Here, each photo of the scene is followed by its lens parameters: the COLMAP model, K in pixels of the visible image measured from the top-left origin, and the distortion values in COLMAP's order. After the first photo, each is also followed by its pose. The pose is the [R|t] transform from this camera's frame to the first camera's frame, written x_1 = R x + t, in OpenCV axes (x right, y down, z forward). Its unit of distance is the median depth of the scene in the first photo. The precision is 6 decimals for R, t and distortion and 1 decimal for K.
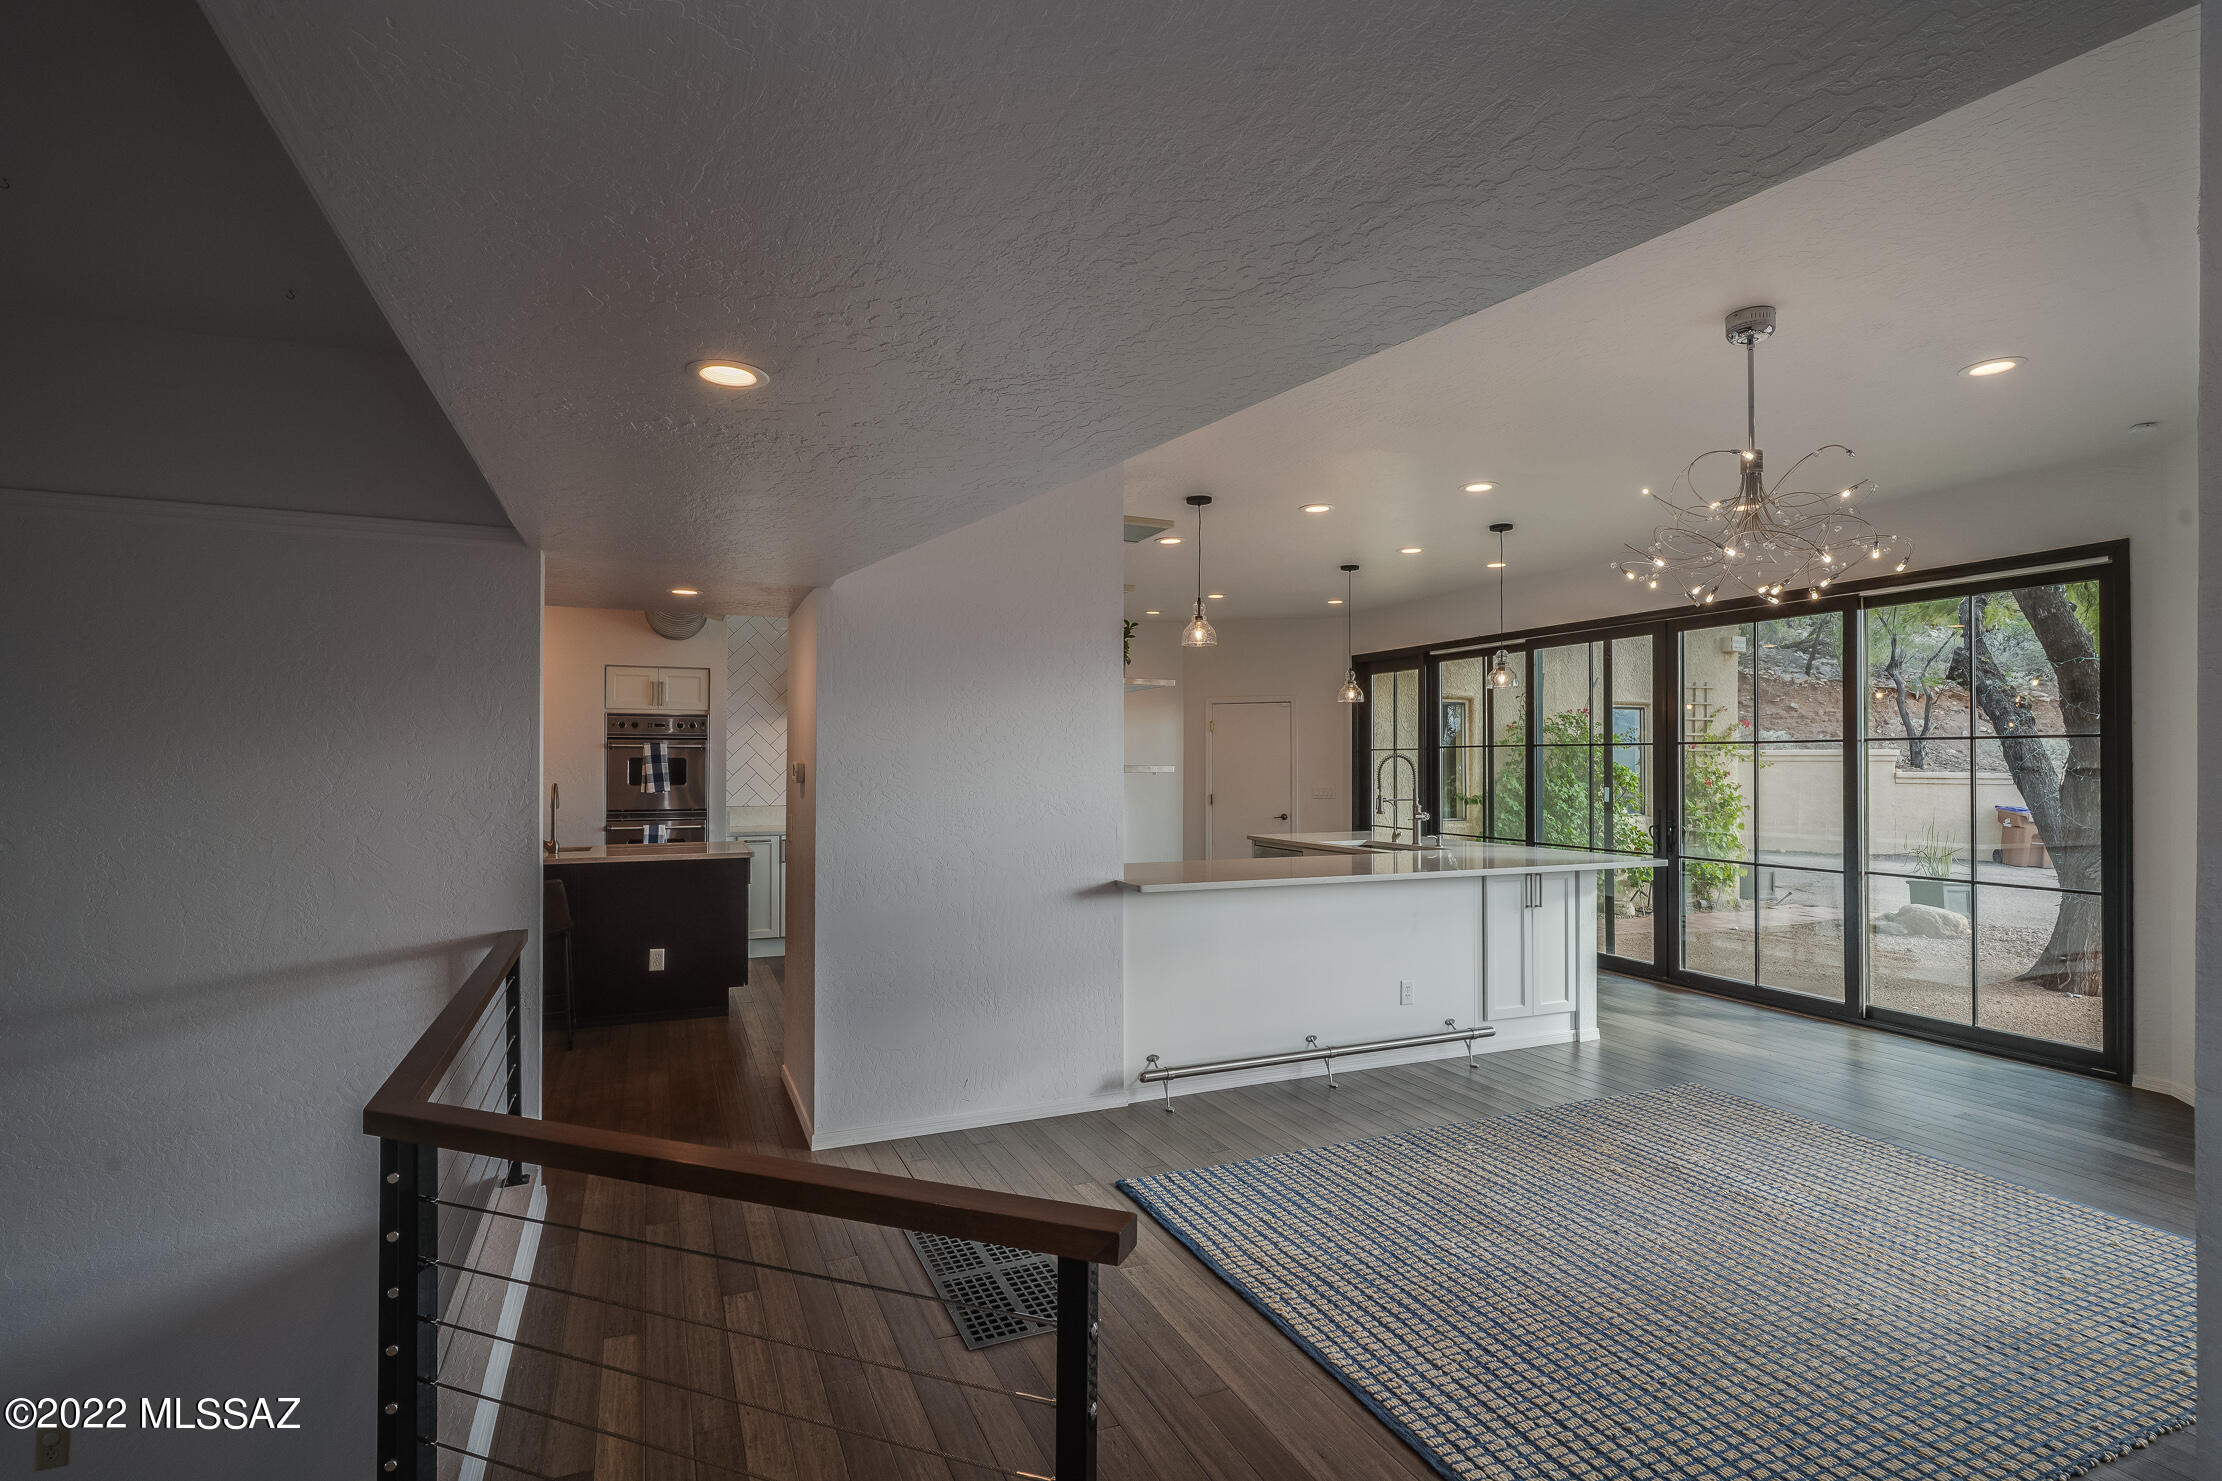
lens RADIAL K [[1078.6, 0, 1107.1], [0, 1078.6, 746.1], [0, 0, 1]] dist [-0.003819, 0.000131]
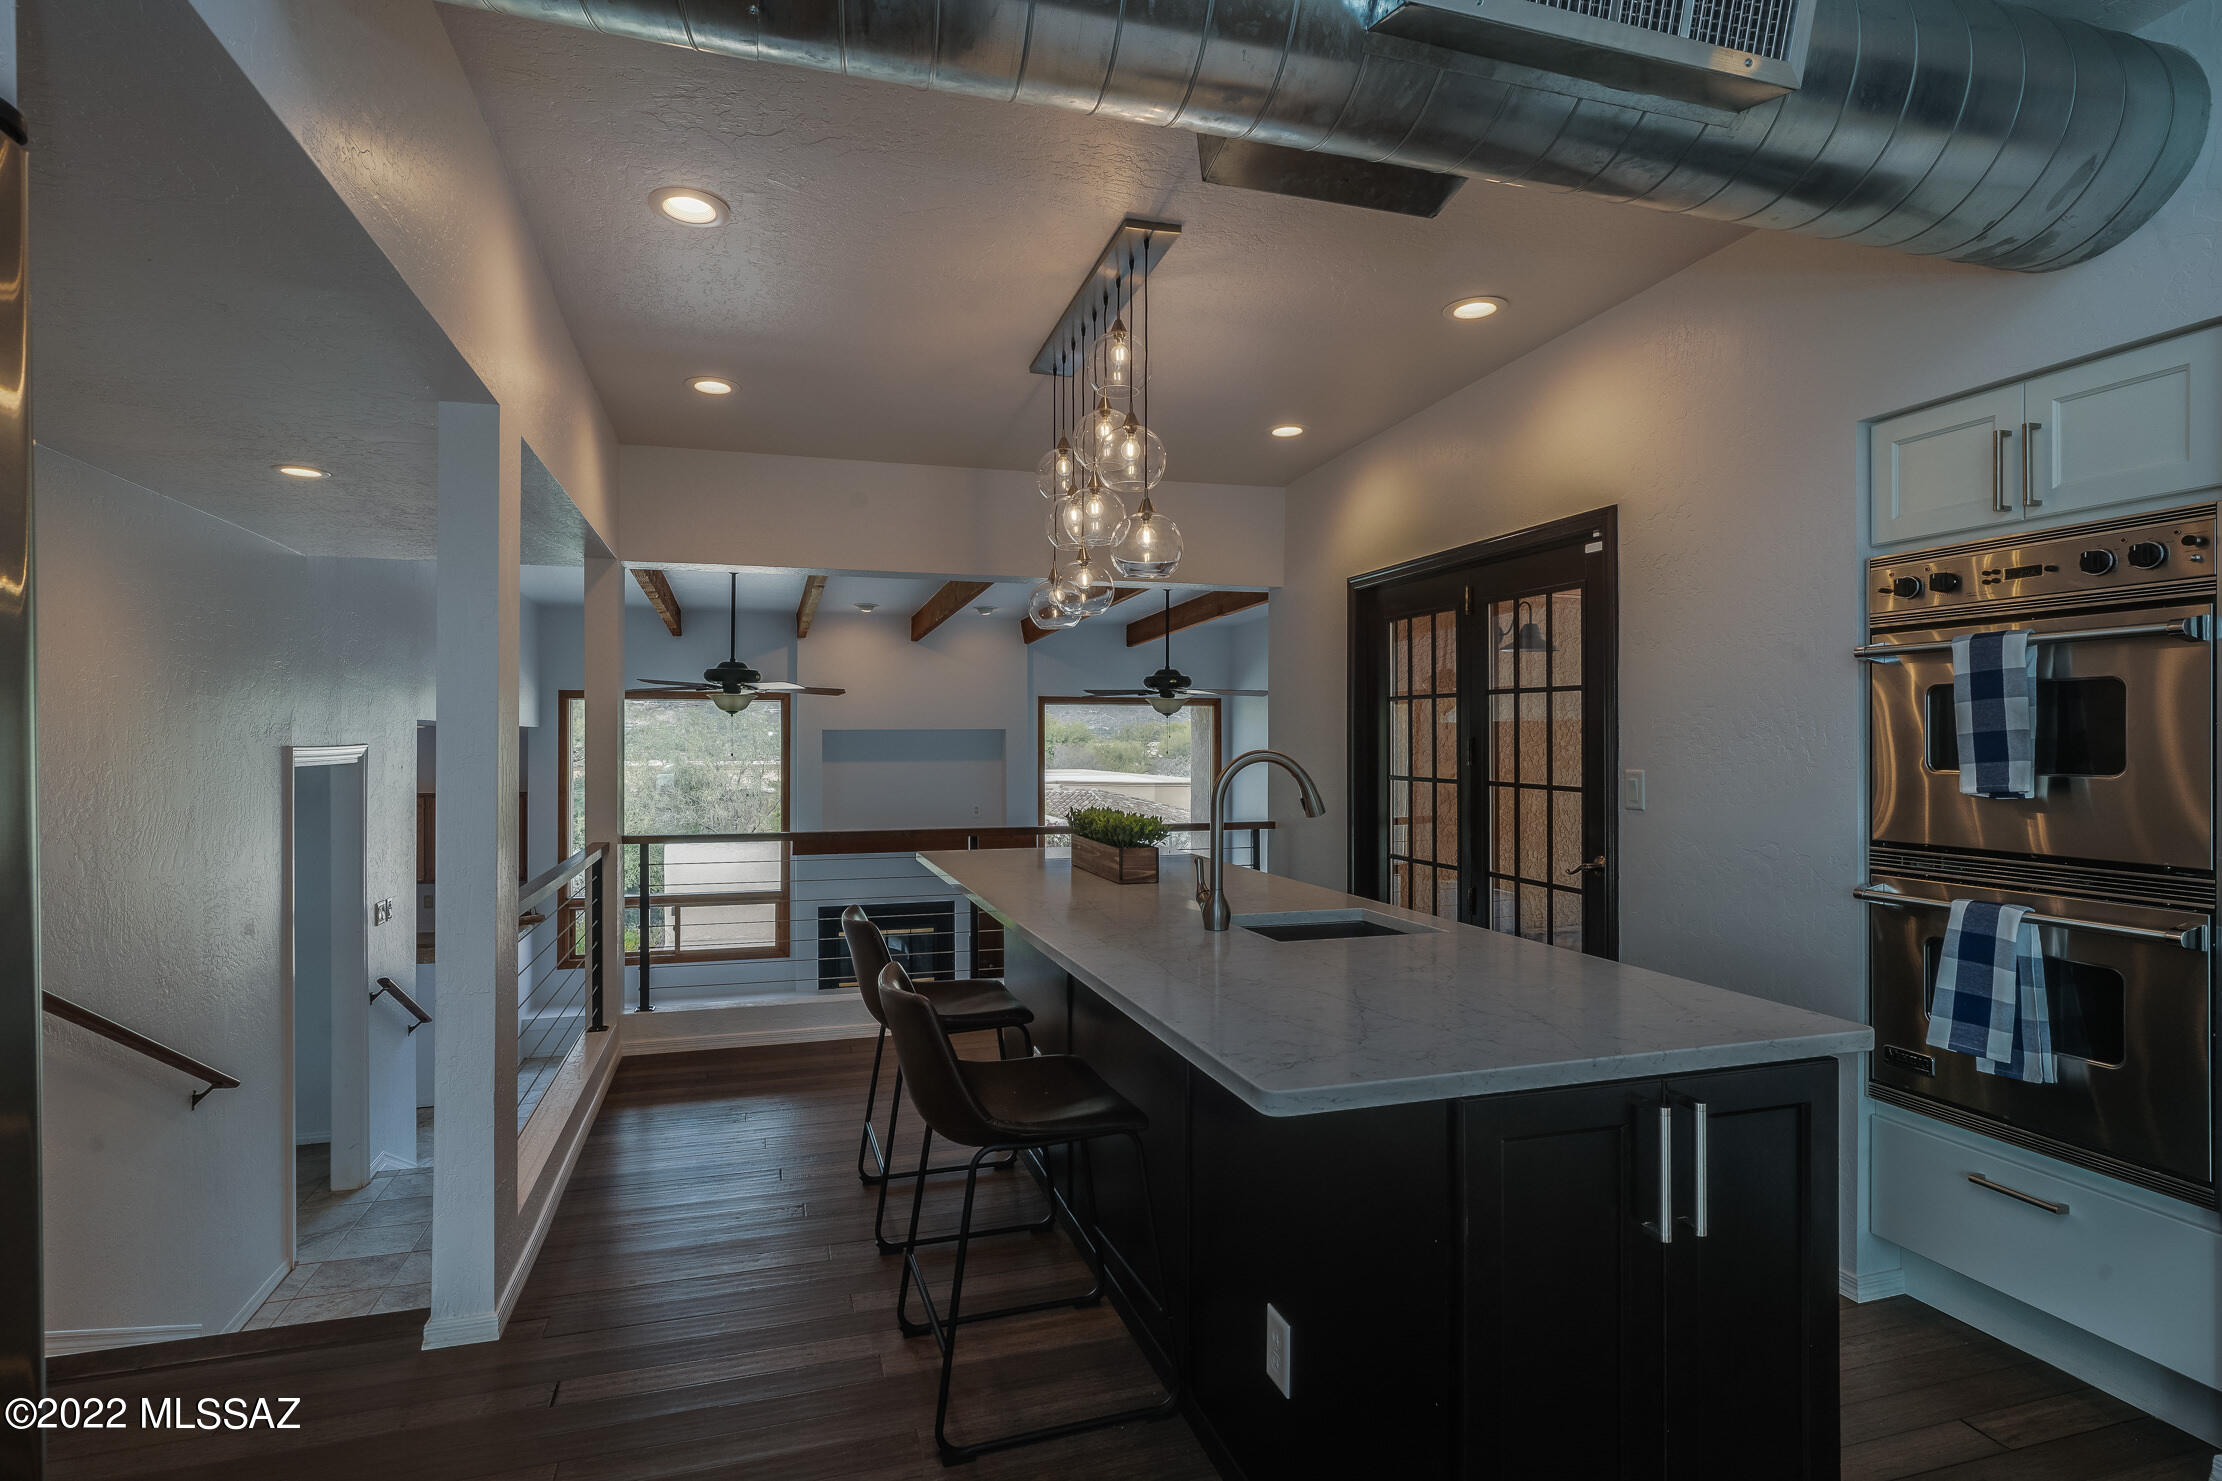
lens RADIAL K [[1078.6, 0, 1119.8], [0, 1078.6, 736.3], [0, 0, 1]] dist [-0.003819, 0.000131]
pose [[-0.098917, -0.005258, -0.995082, -0.094040], [0.016660, 0.999837, -0.006939, 0.024500], [0.994956, -0.017265, -0.098814, 0.787832]]
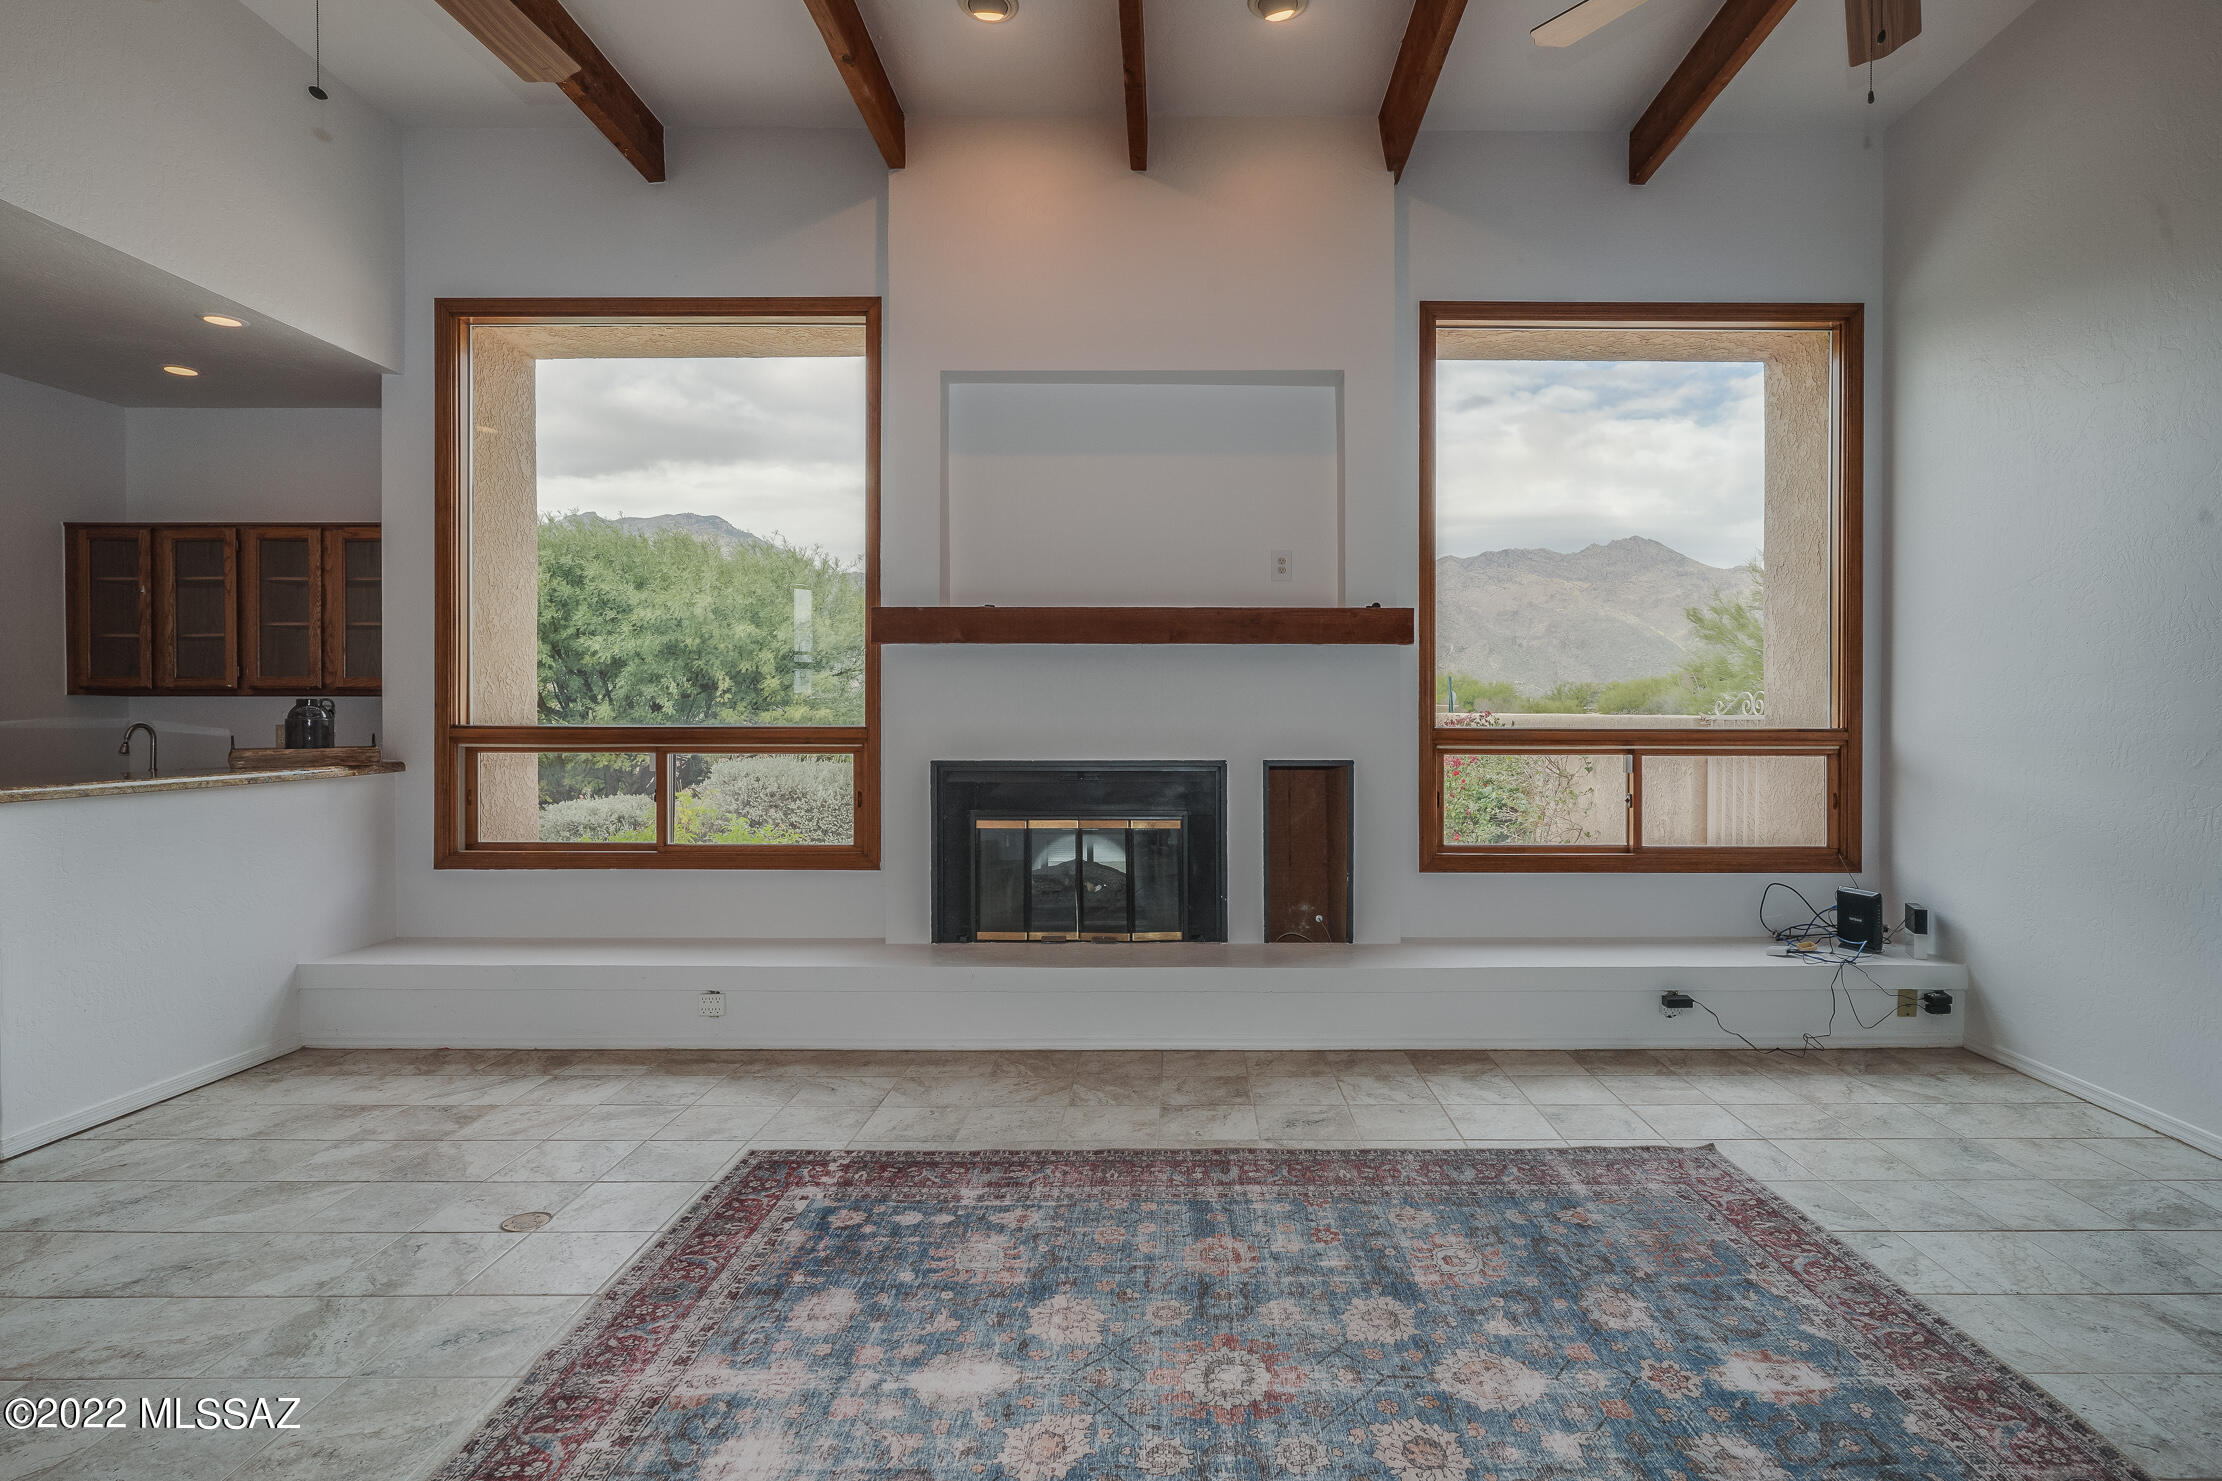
lens RADIAL K [[1078.6, 0, 1113.9], [0, 1078.6, 727.5], [0, 0, 1]] dist [-0.003819, 0.000131]
pose [[-0.396944, 0.011241, -0.917774, -0.783698], [0.014791, 0.999874, 0.005849, 0.179951], [0.917723, -0.011253, -0.397060, 0.635549]]
